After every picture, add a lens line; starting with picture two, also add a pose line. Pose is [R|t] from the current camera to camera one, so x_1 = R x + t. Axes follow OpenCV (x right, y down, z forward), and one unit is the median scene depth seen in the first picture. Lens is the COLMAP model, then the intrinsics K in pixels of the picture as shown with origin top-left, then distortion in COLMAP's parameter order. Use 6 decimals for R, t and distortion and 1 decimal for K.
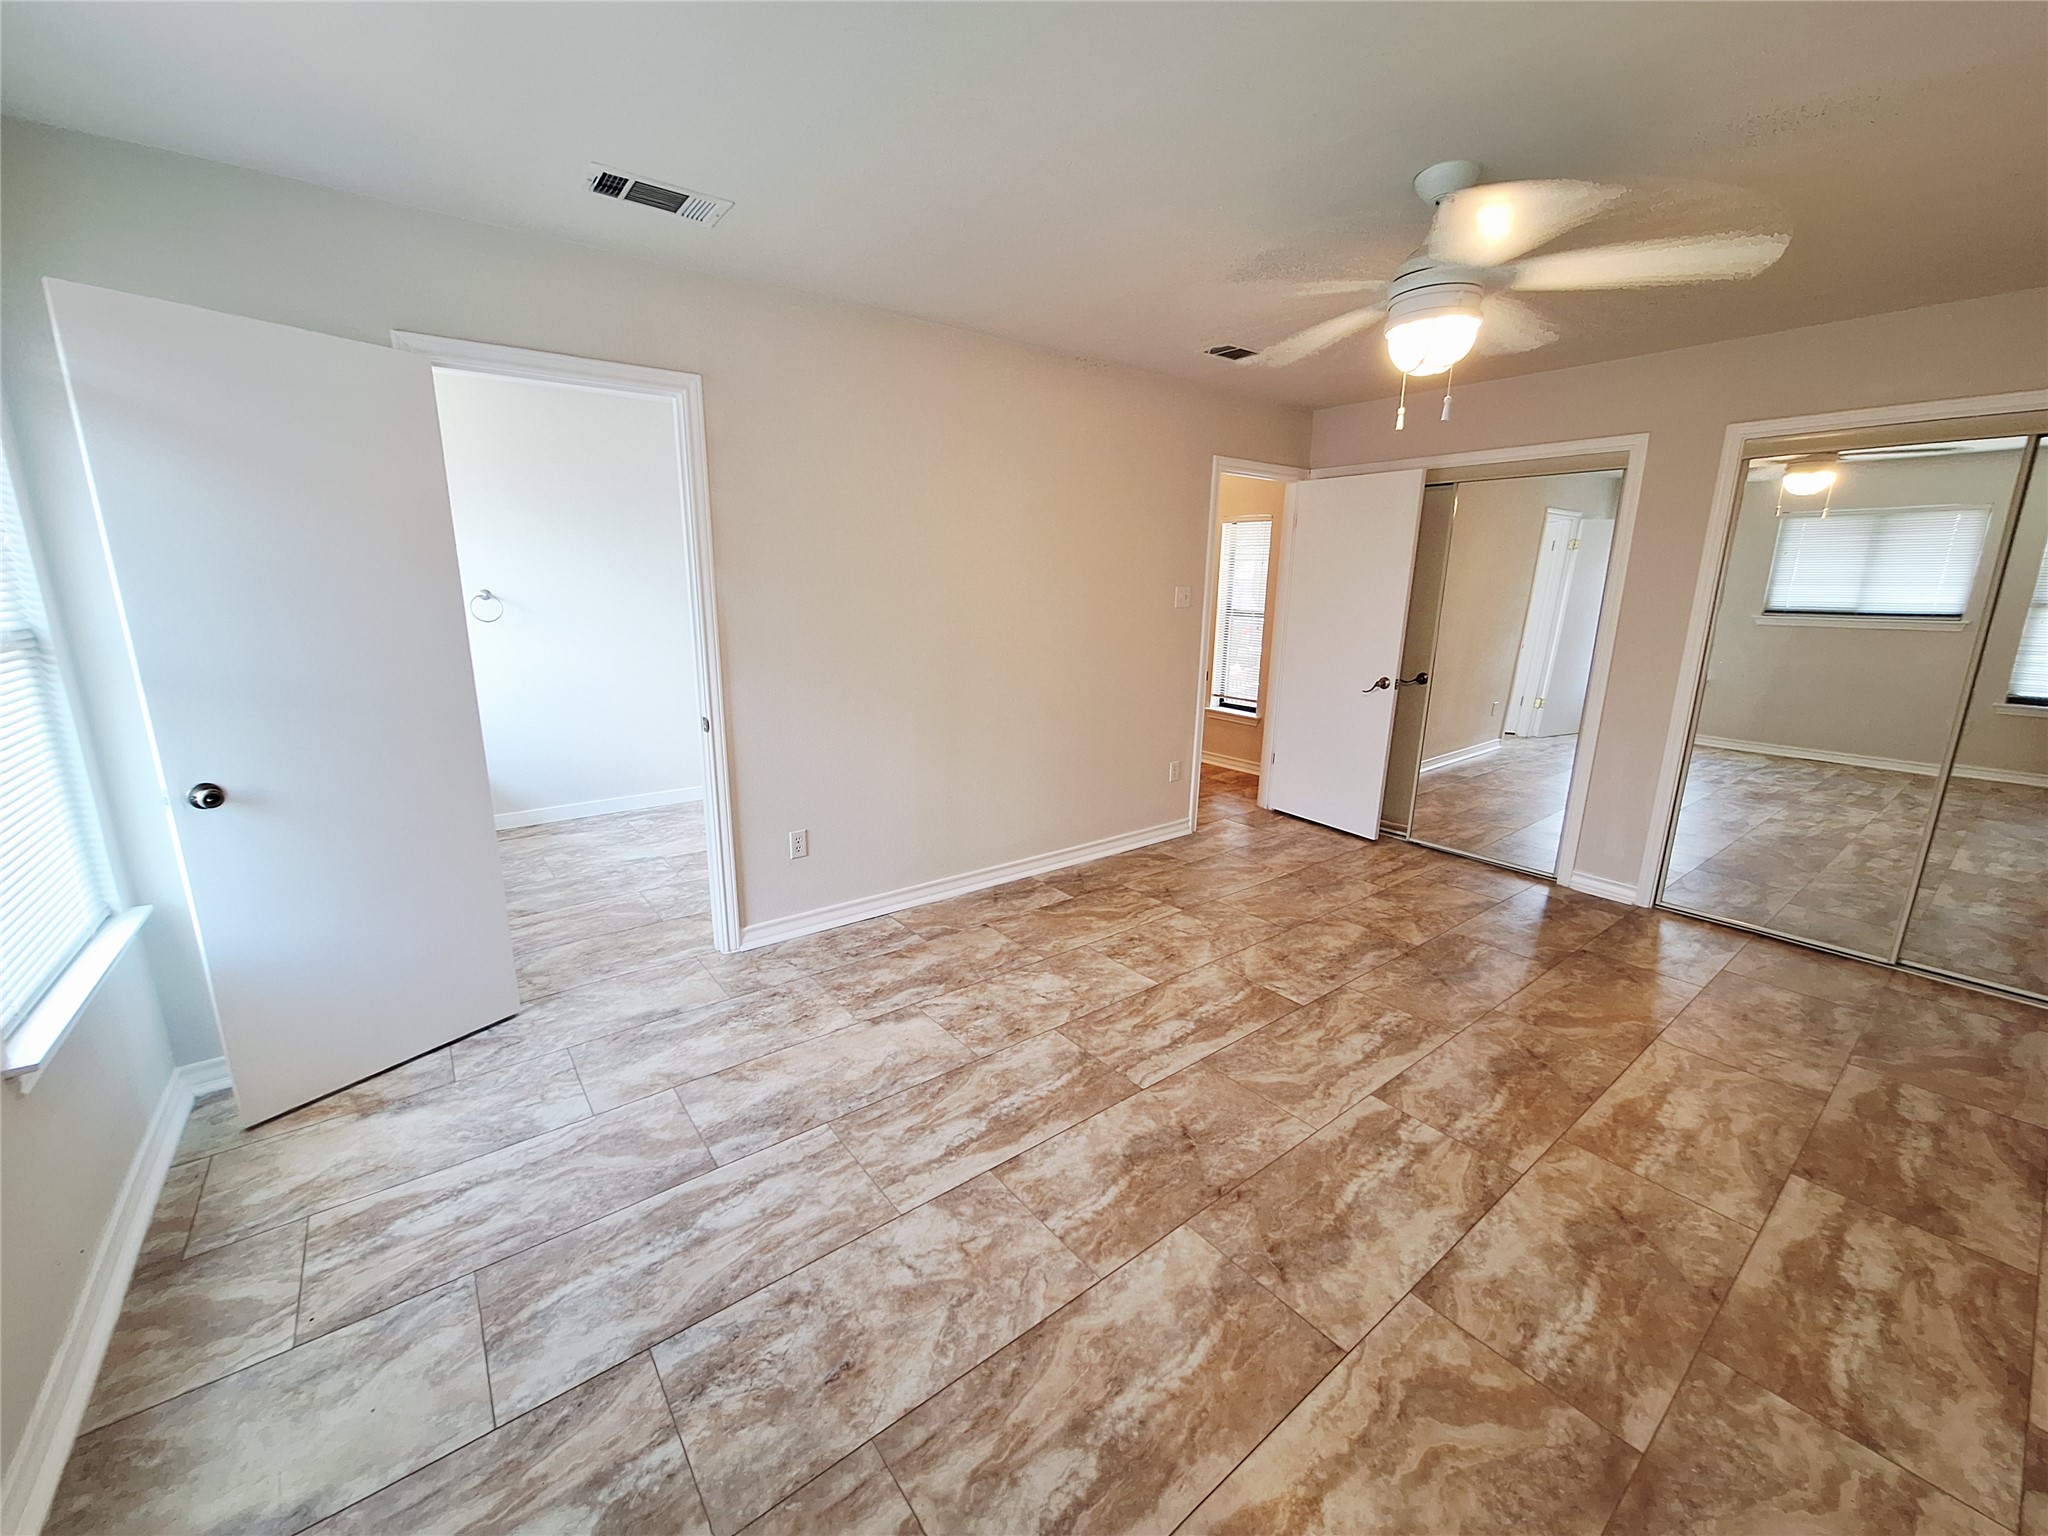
lens RADIAL K [[816.1, 0, 1010.2], [0, 816.1, 781.0], [0, 0, 1]] dist [0.002435, -0.000411]
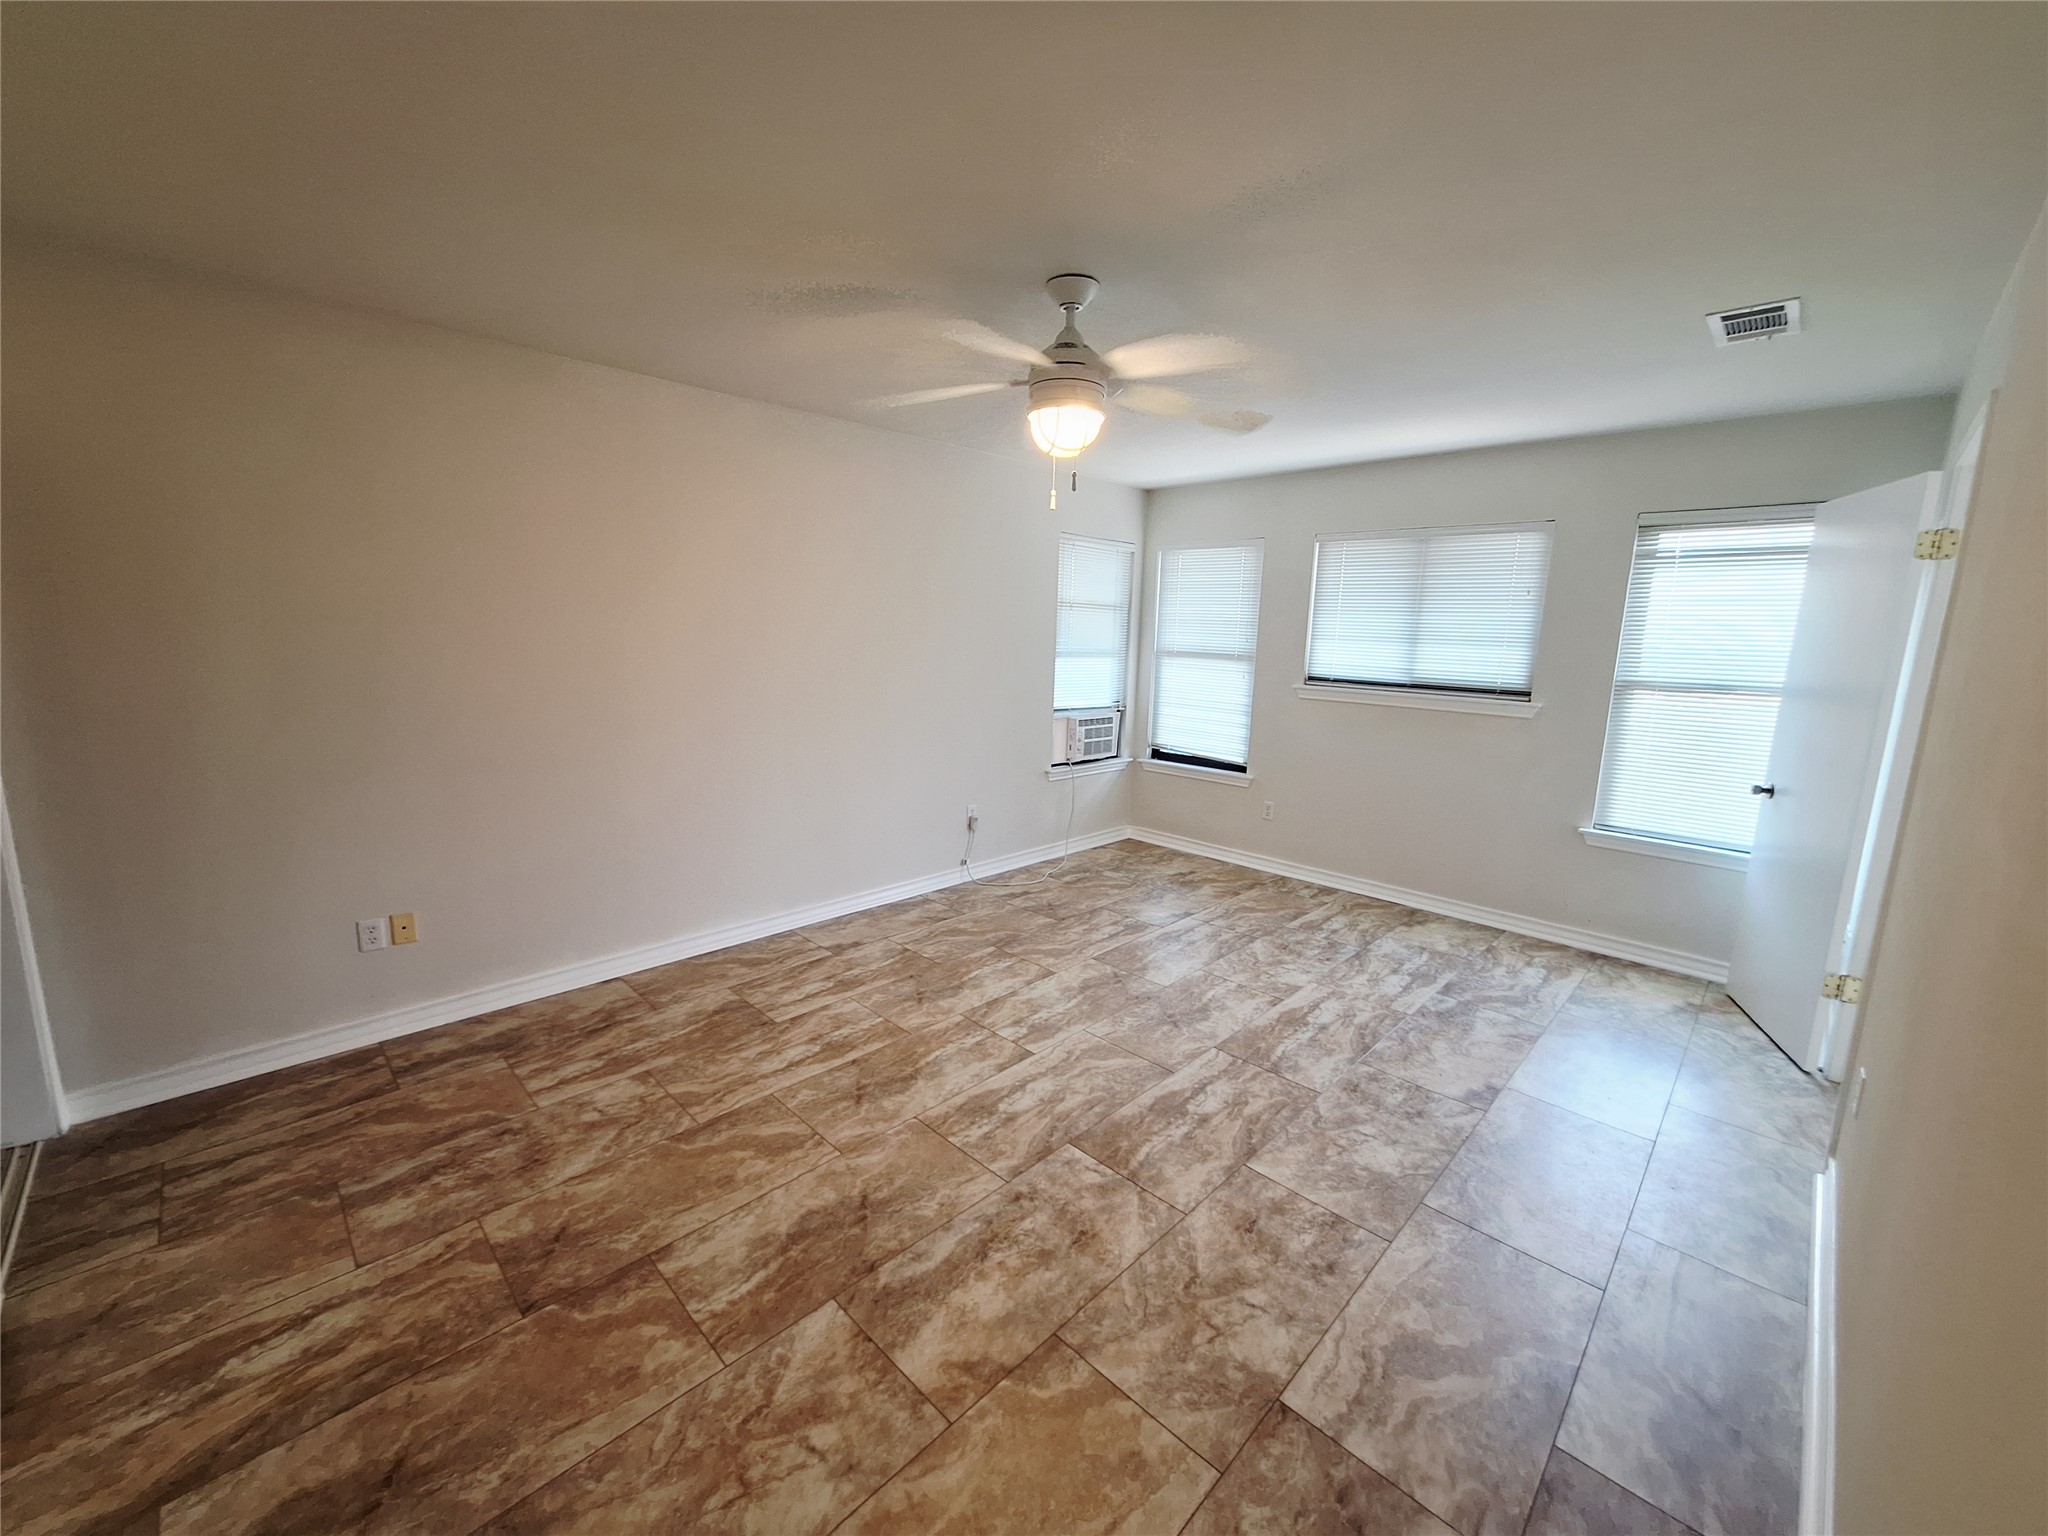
lens RADIAL K [[816.1, 0, 1018.1], [0, 816.1, 766.6], [0, 0, 1]] dist [0.002435, -0.000411]
pose [[-0.989239, -0.011153, -0.145882, 0.683311], [-0.068927, 0.915035, 0.397442, -0.517902], [0.129054, 0.403221, -0.905957, 2.030273]]
